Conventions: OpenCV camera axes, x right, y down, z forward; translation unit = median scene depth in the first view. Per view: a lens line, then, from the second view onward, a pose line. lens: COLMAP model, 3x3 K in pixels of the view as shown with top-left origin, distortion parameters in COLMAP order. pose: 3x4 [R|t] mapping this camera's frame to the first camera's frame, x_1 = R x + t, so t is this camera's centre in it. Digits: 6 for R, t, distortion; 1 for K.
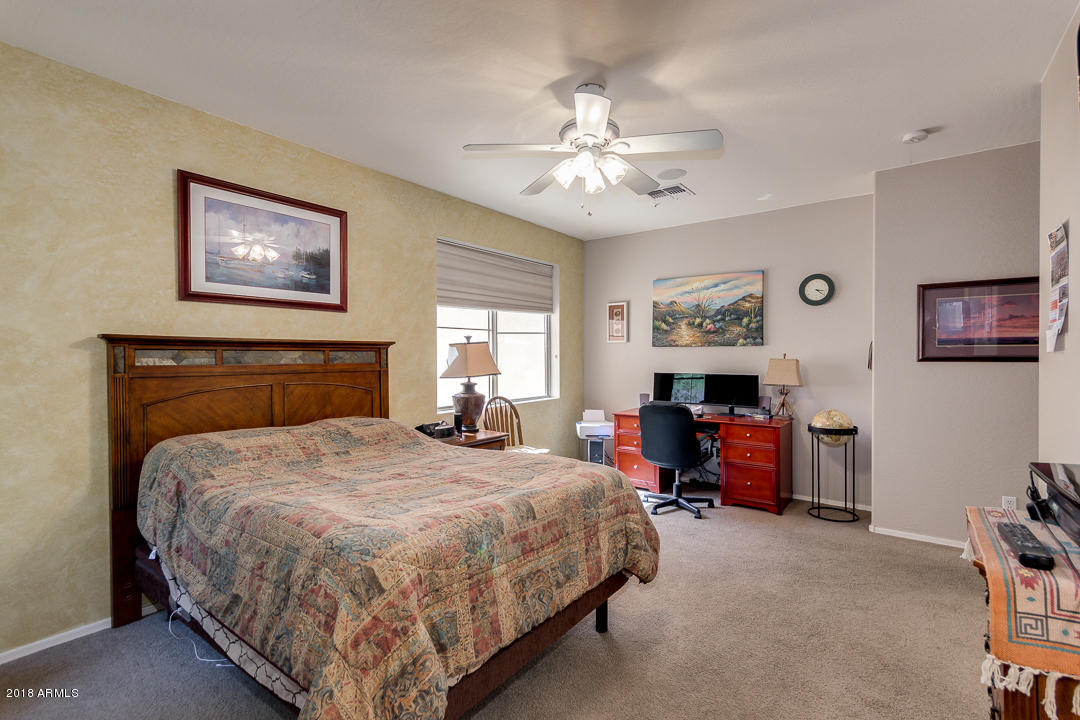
lens RADIAL K [[516.1, 0, 529.4], [0, 516.1, 360.7], [0, 0, 1]] dist [0.006174, 0.001085]
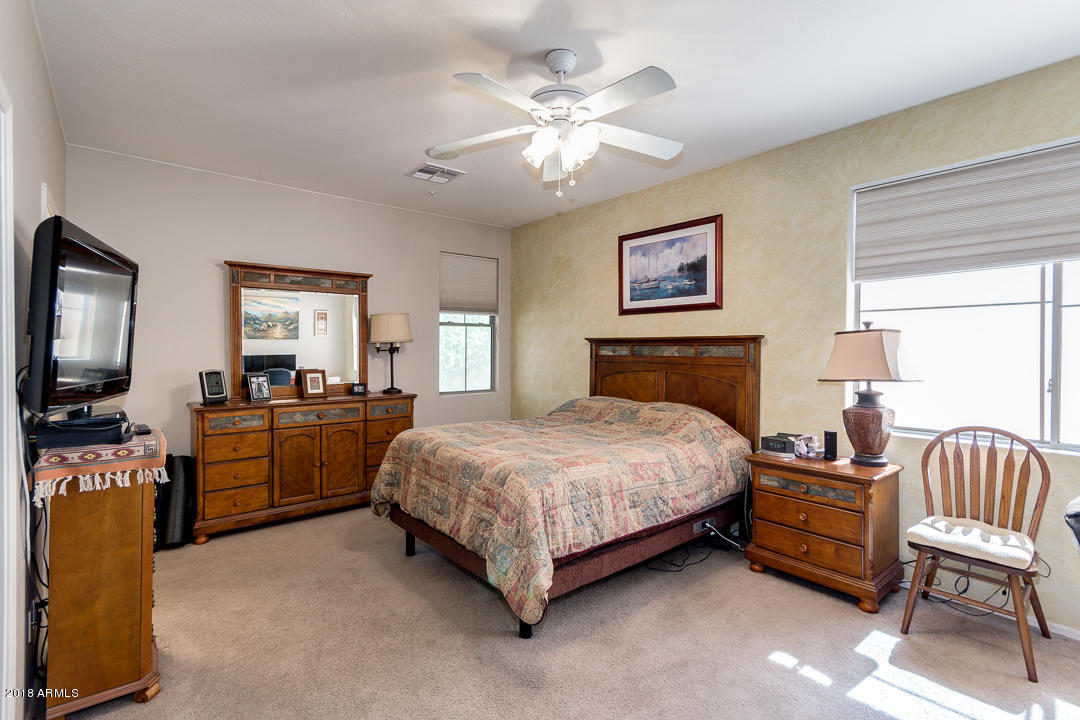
lens RADIAL K [[516.1, 0, 546.6], [0, 516.1, 351.9], [0, 0, 1]] dist [0.006174, 0.001085]
pose [[-0.212747, 0.006162, -0.977088, 0.786105], [-0.012765, 0.999877, 0.009085, -0.010875], [0.977024, 0.014406, -0.212643, 0.911142]]
